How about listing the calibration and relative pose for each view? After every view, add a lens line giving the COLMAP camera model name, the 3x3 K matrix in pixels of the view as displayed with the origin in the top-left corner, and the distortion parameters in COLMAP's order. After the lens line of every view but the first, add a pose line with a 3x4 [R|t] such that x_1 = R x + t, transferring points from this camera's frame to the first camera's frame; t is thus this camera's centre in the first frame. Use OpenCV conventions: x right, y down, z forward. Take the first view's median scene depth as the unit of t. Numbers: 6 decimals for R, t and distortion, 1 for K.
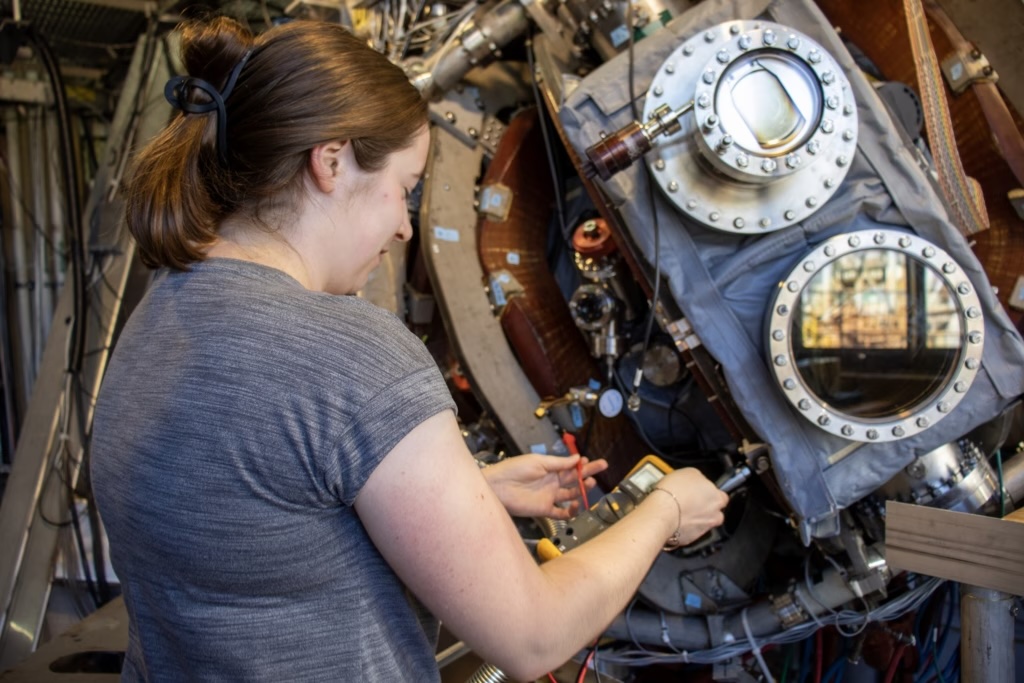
lens RADIAL K [[901.1, 0, 519.8], [0, 901.1, 306.9], [0, 0, 1]] dist [-0.177966, 0.179119]
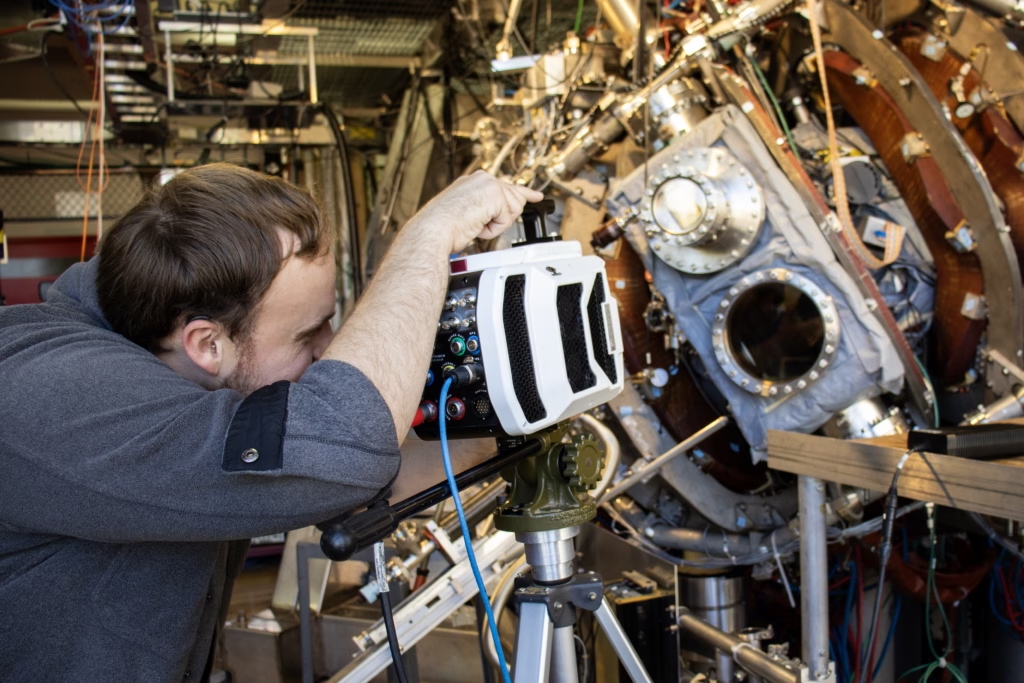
lens RADIAL K [[945.2, 0, 513.7], [0, 945.2, 324.5], [0, 0, 1]] dist [-0.168848, 0.174052]
pose [[0.950497, -0.002939, -0.310720, 0.310376], [0.005103, 0.999968, 0.006154, 0.001738], [0.310692, -0.007435, 0.950482, -0.539277]]
